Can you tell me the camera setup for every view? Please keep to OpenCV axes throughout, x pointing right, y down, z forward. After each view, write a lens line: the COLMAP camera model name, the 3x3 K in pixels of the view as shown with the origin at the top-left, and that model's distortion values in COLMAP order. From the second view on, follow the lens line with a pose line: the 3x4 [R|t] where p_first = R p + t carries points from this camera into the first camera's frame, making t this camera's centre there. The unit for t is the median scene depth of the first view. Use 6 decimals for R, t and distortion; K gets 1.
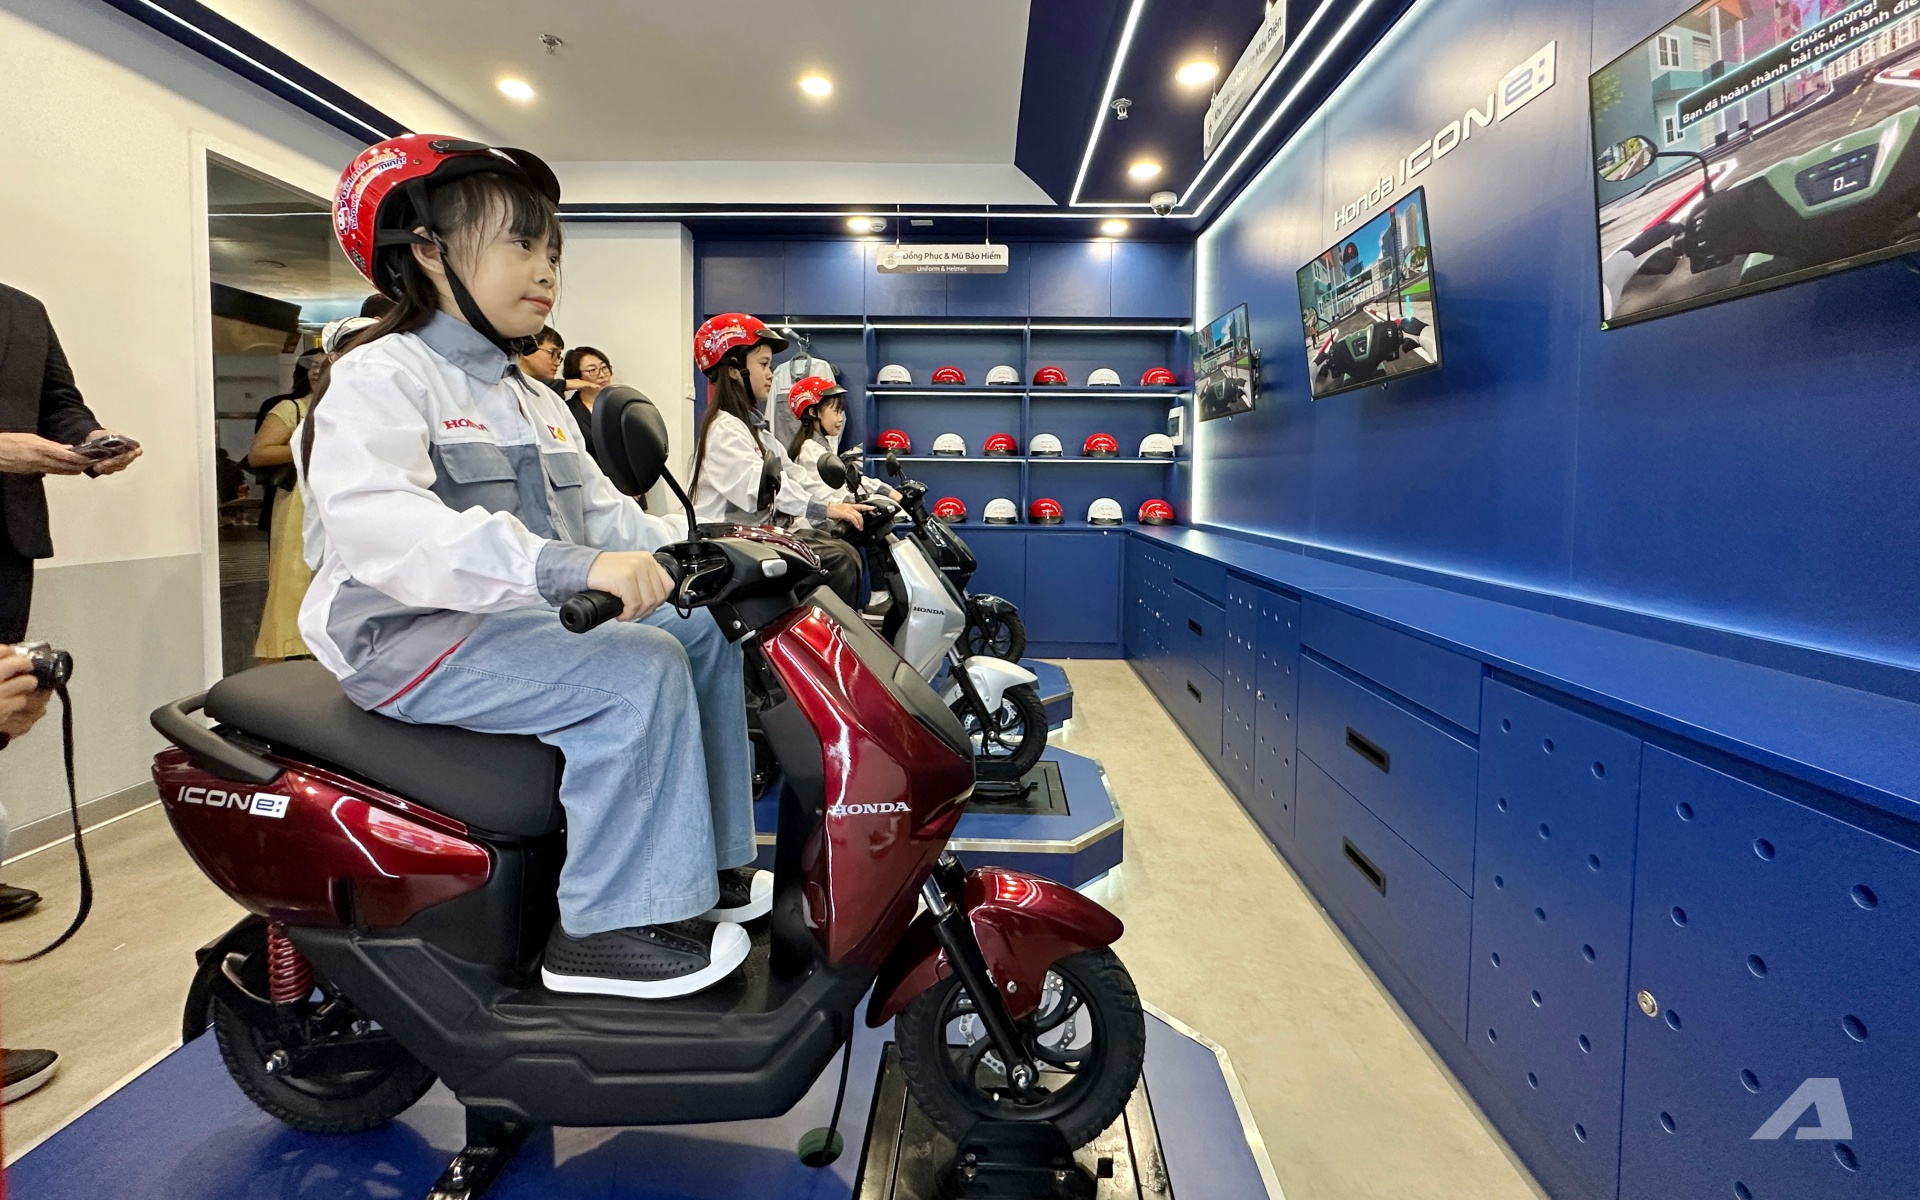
lens RADIAL K [[767.6, 0, 942.9], [0, 767.6, 519.3], [0, 0, 1]] dist [-0.000320, 0.000008]
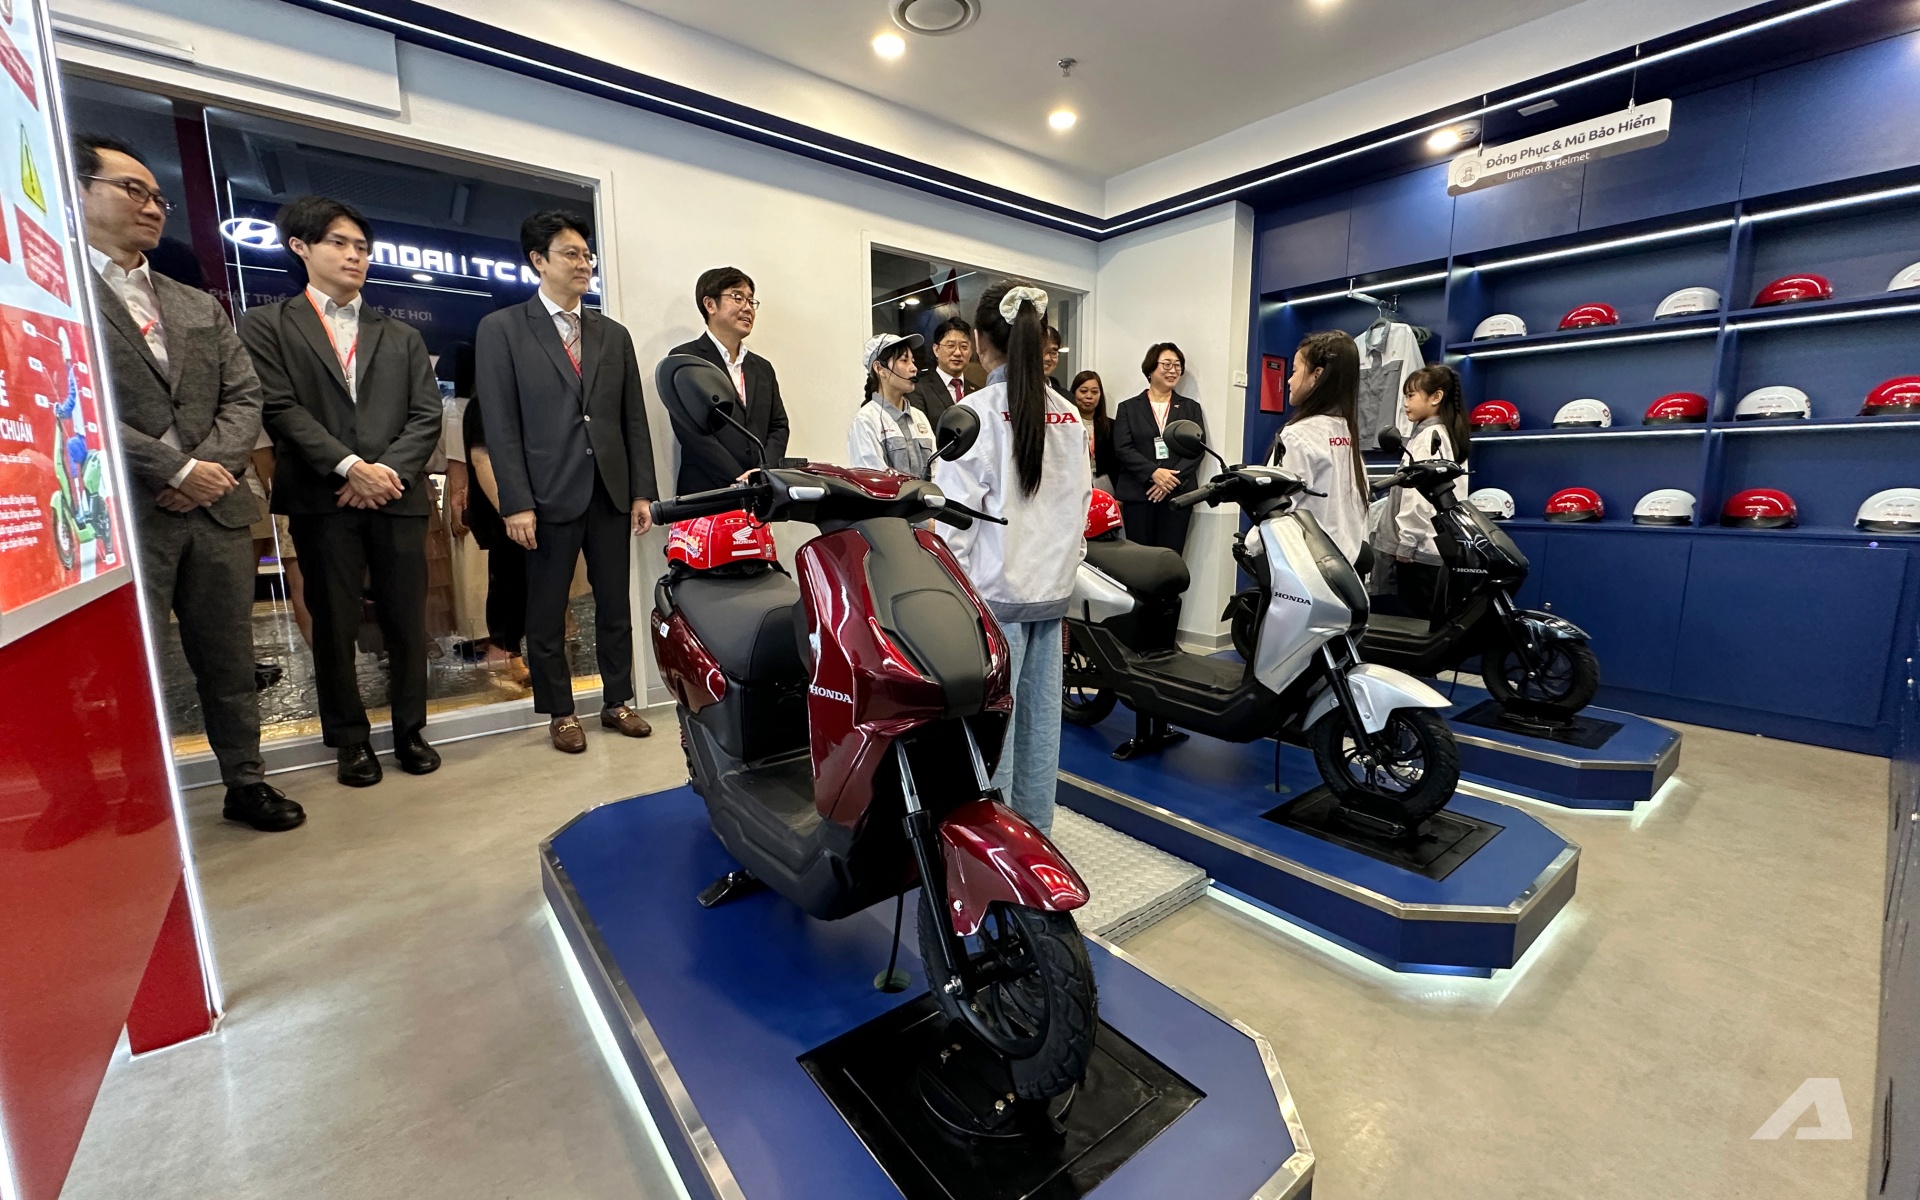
lens RADIAL K [[768.5, 0, 959.5], [0, 768.5, 601.6], [0, 0, 1]] dist [-0.000837, -0.000308]
pose [[0.674191, 0.099209, -0.731864, 0.183740], [-0.029220, 0.993744, 0.107791, 0.020418], [0.737979, -0.051287, 0.672872, 0.072174]]
